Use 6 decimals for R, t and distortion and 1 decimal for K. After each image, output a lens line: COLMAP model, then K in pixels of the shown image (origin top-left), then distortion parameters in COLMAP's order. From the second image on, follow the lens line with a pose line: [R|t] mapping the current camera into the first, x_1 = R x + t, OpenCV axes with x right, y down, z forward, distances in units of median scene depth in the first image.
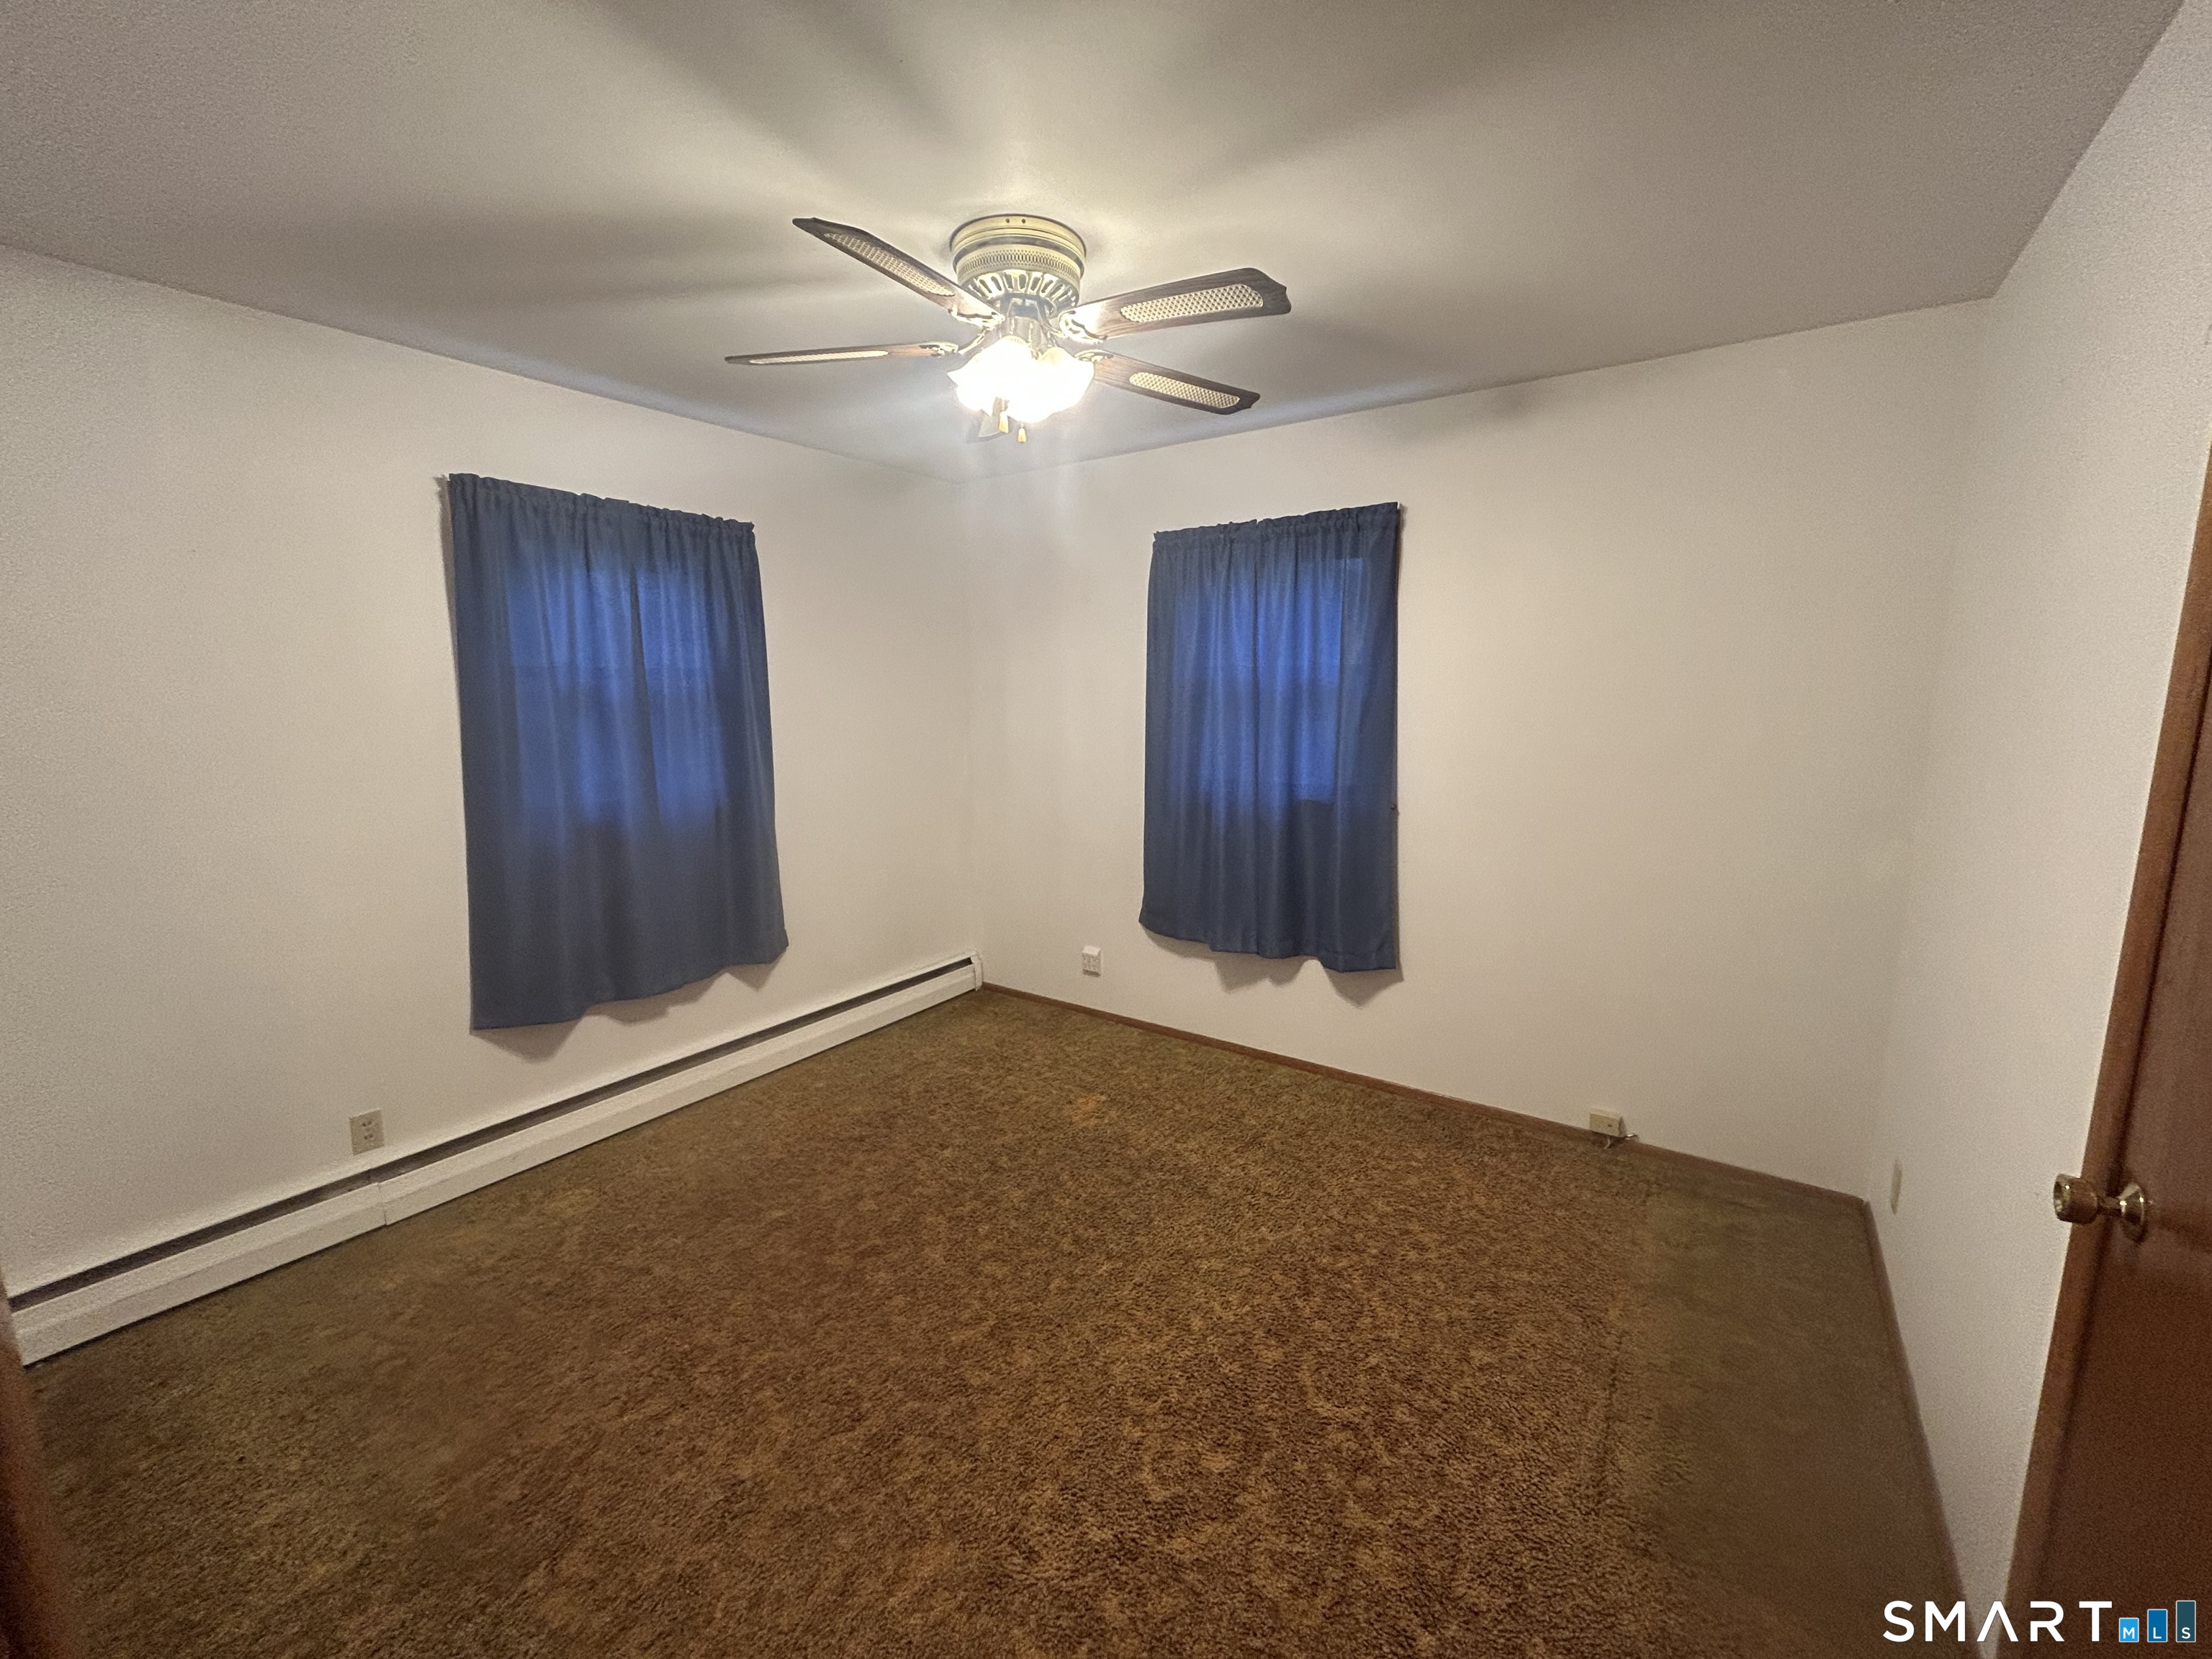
lens RADIAL K [[905.4, 0, 1106.3], [0, 905.4, 825.7], [0, 0, 1]] dist [0.002163, -0.000362]
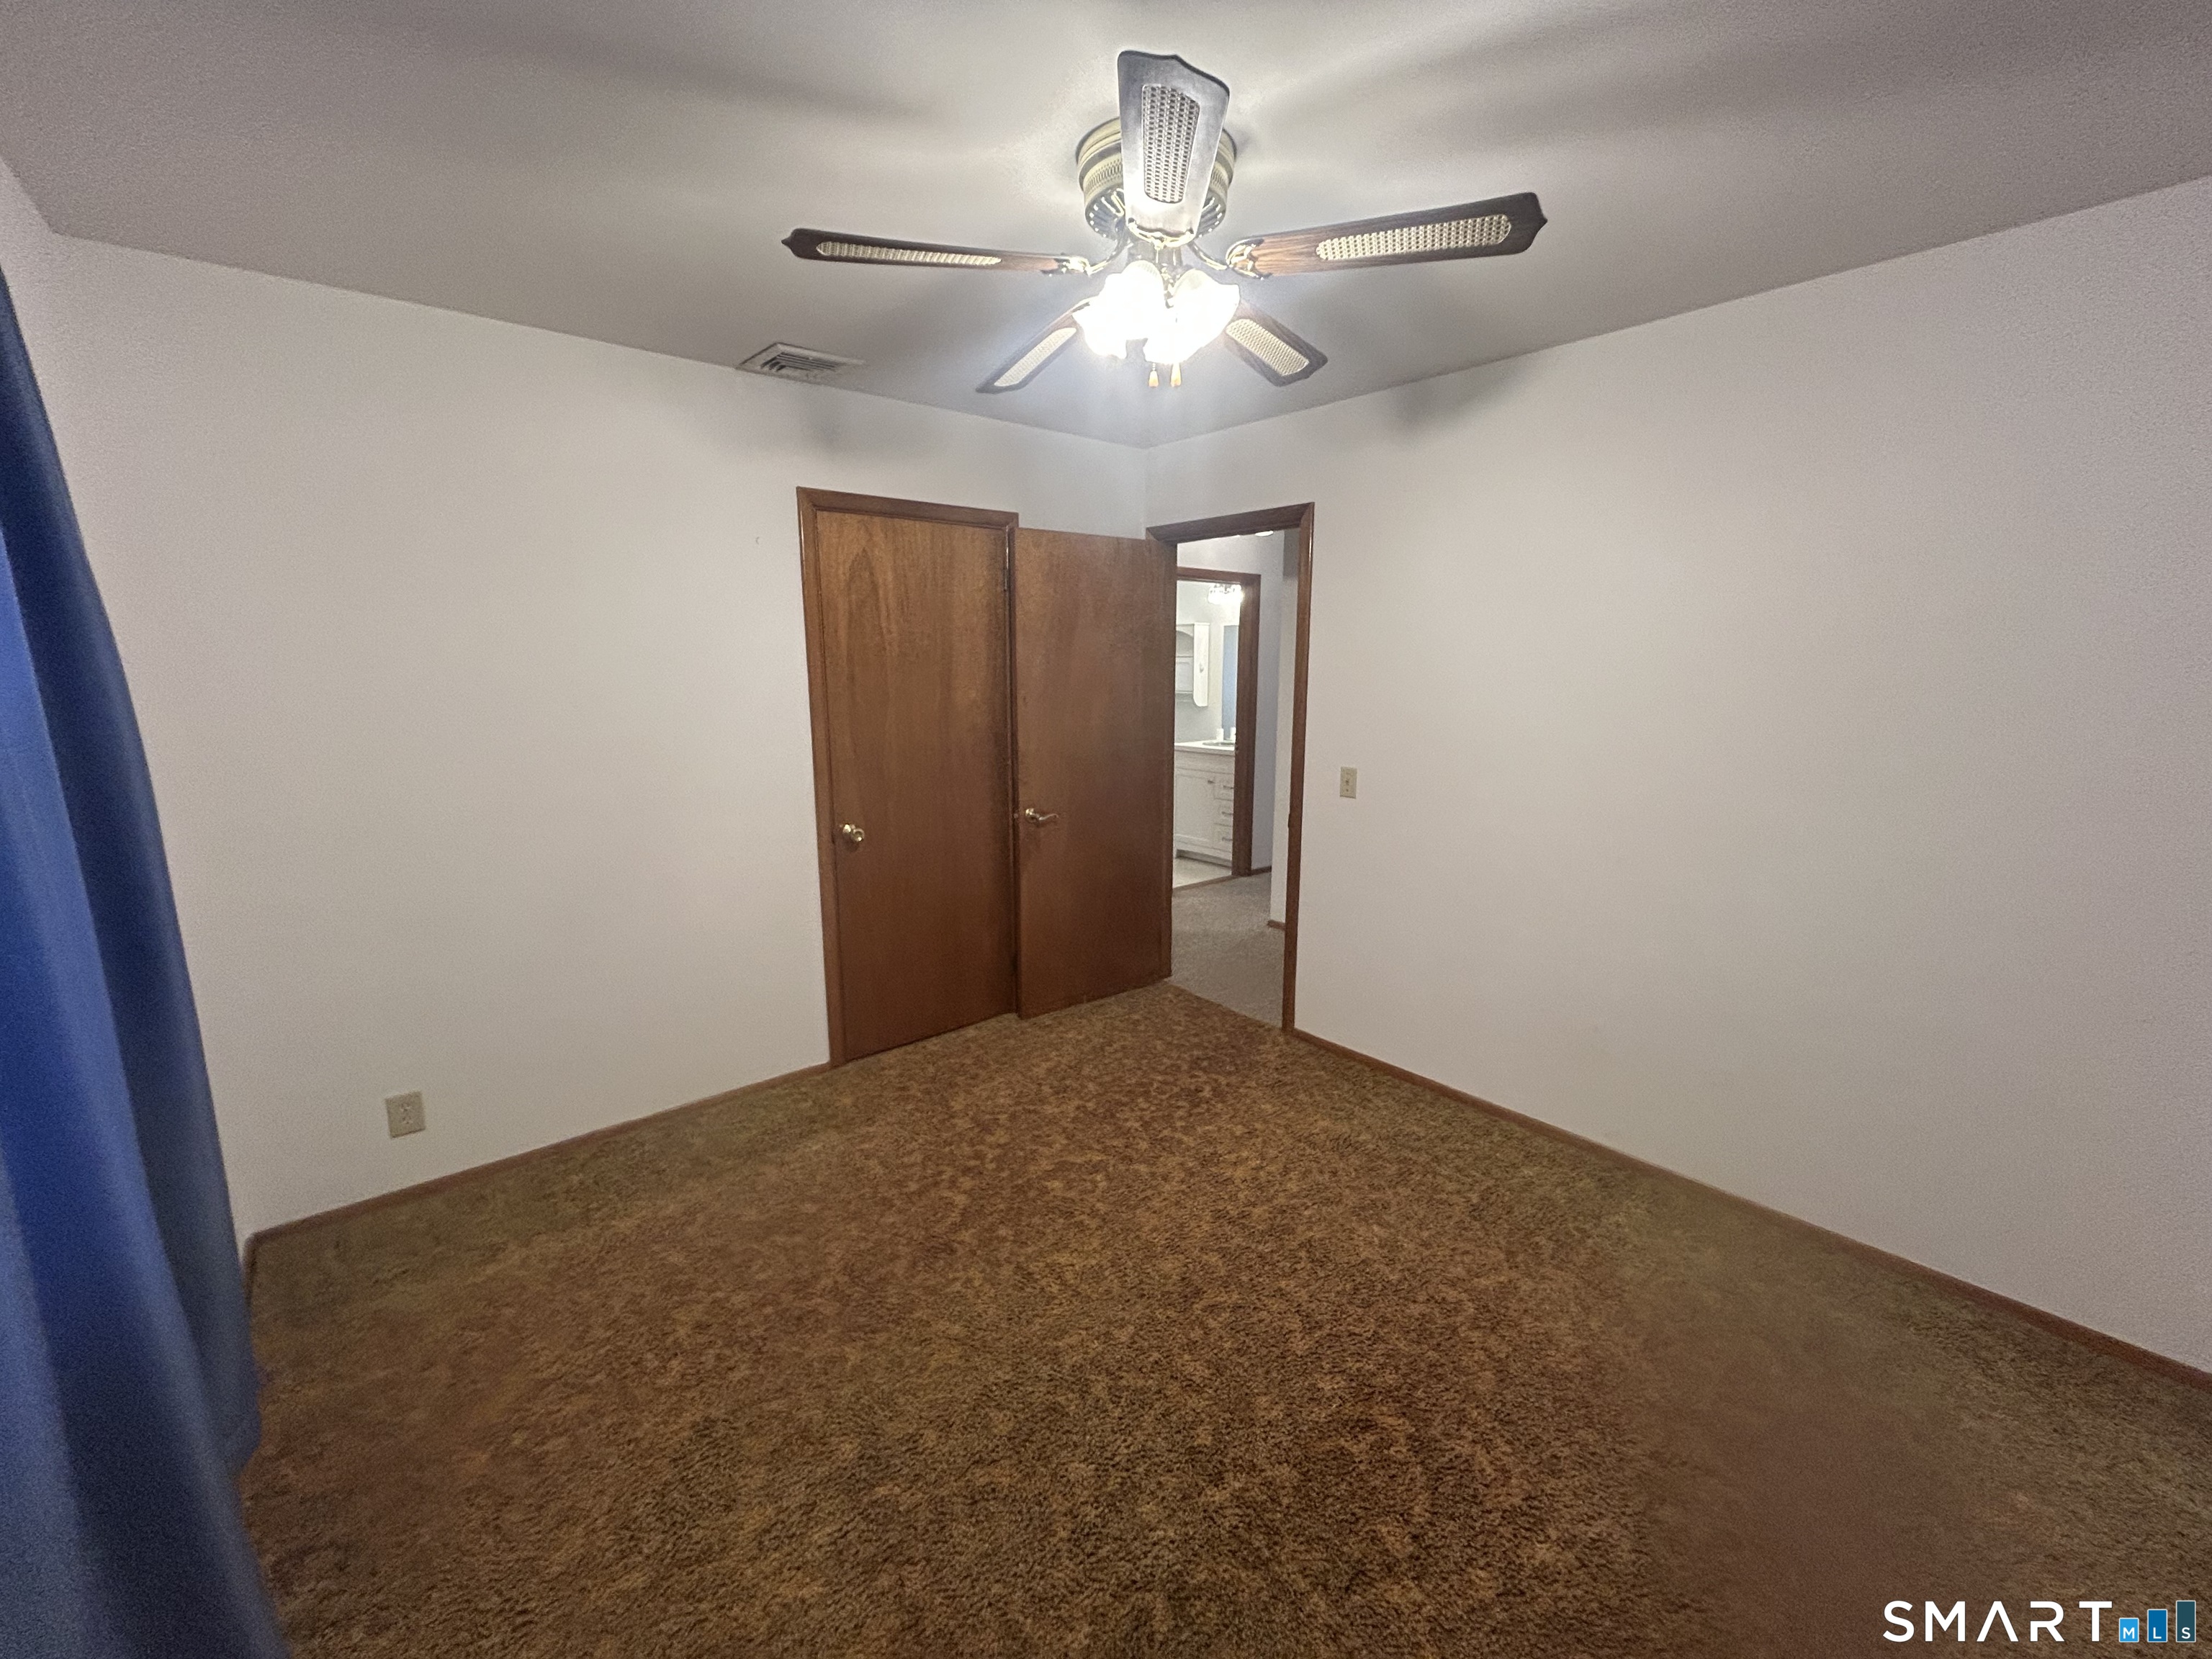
lens RADIAL K [[905.4, 0, 1109.2], [0, 905.4, 818.3], [0, 0, 1]] dist [0.002163, -0.000362]
pose [[-0.968507, -0.037734, 0.246110, -0.301695], [0.044435, 0.946386, 0.319967, -0.337896], [-0.244989, 0.320826, -0.914905, 2.071448]]
